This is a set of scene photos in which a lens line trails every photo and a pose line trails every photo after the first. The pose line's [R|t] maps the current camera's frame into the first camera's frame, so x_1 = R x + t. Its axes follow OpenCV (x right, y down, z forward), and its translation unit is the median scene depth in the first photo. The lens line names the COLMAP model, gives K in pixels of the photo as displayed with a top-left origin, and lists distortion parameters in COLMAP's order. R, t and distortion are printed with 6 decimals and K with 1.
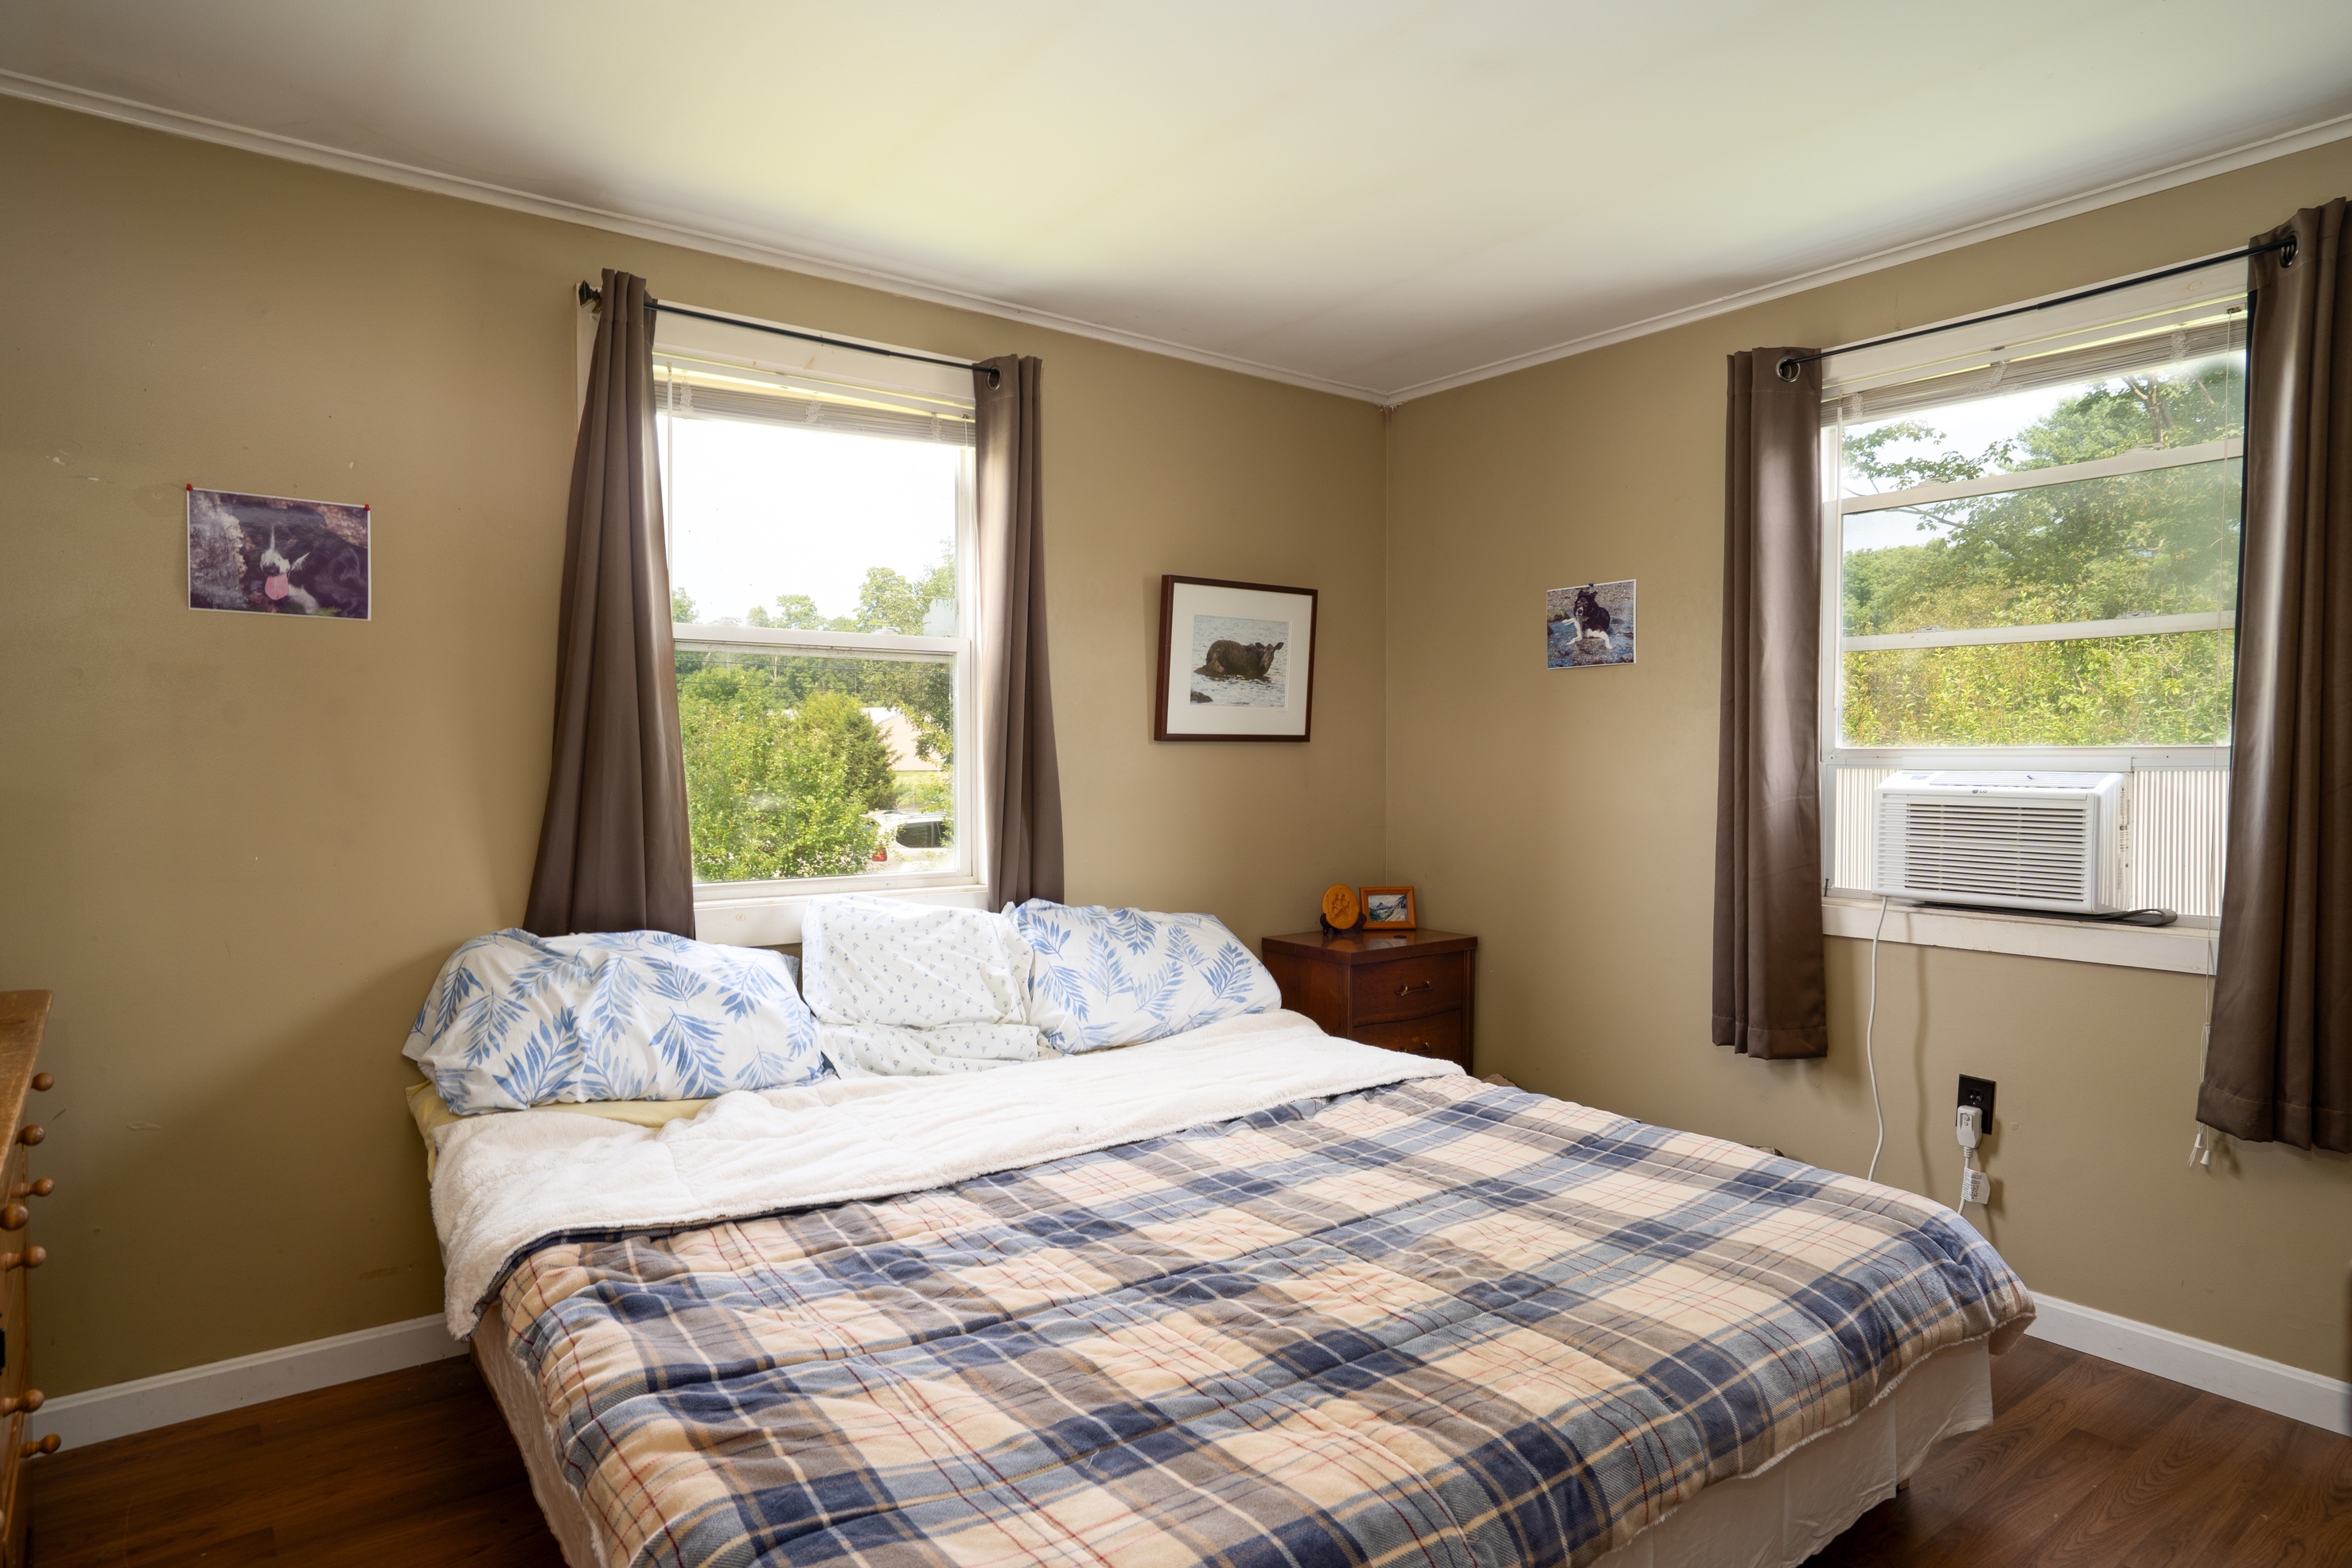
lens RADIAL K [[1357.0, 0, 1175.2], [0, 1357.0, 777.7], [0, 0, 1]] dist [-0.053900, -0.000119]
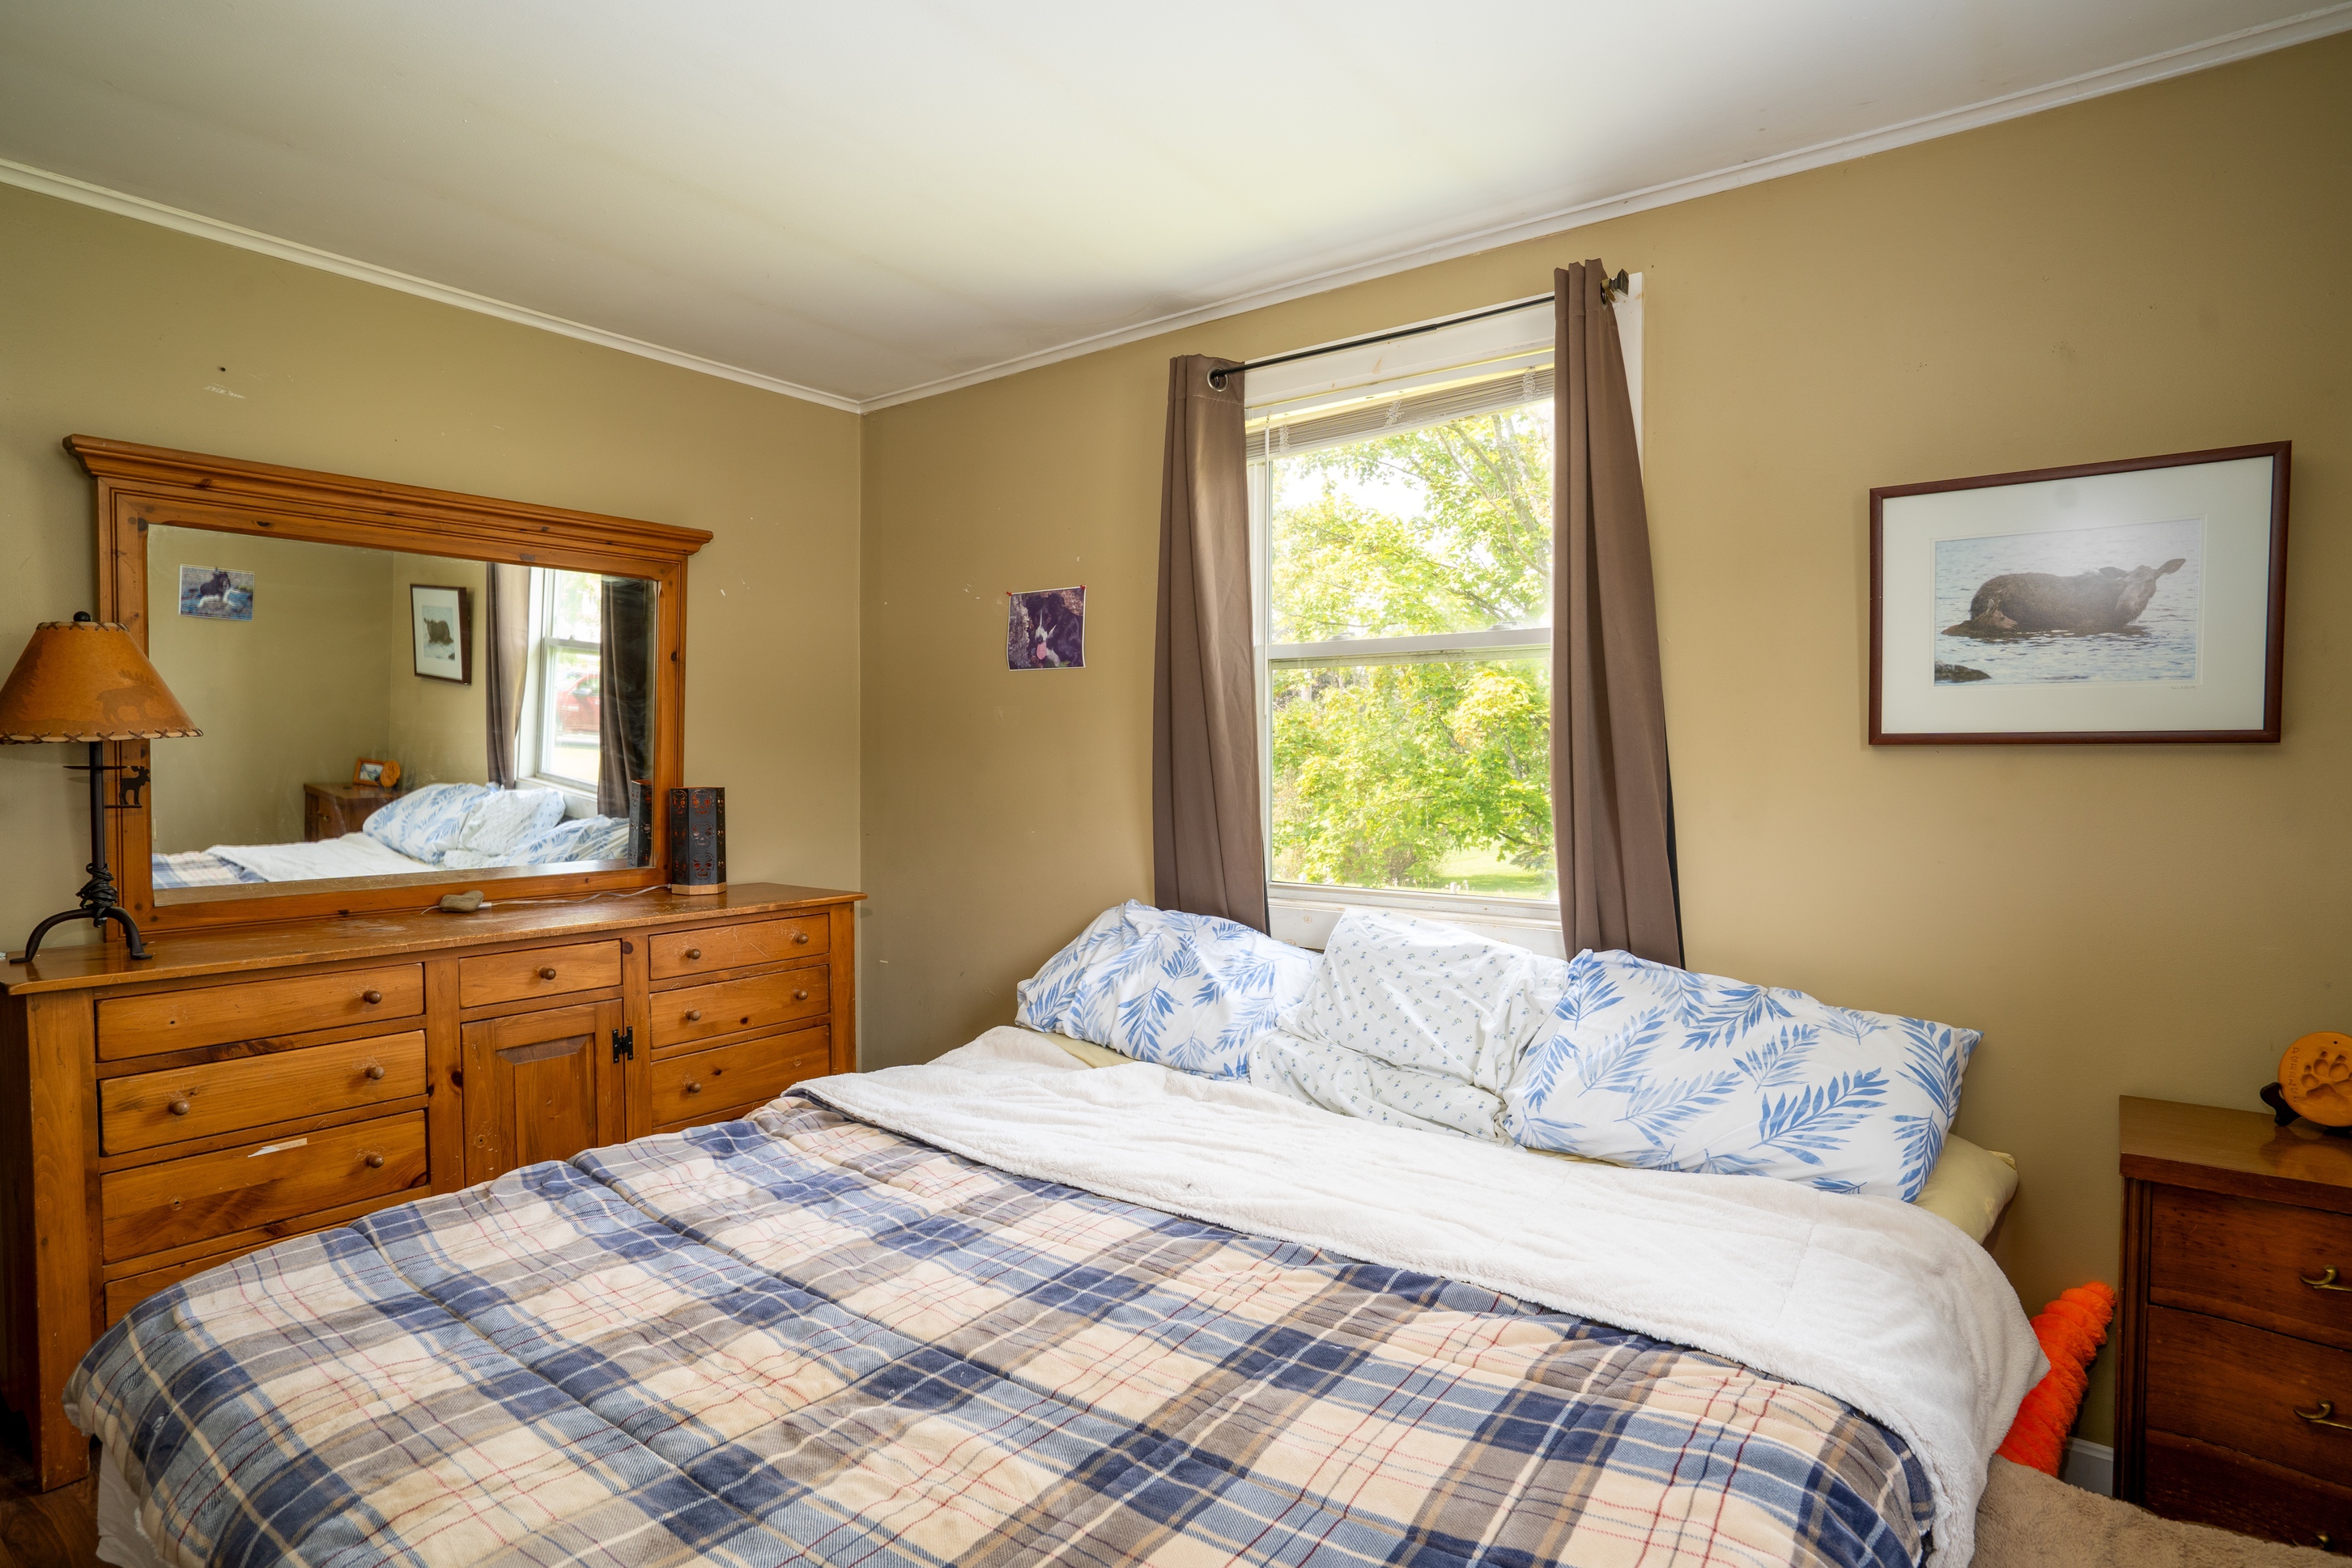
lens RADIAL K [[1258.2, 0, 1177.0], [0, 1258.2, 784.5], [0, 0, 1]] dist [-0.034116, 0.001415]
pose [[0.254695, 0.016306, -0.966884, 0.605281], [-0.018431, 0.999758, 0.012005, -0.011523], [0.966846, 0.014763, 0.254934, 0.656307]]
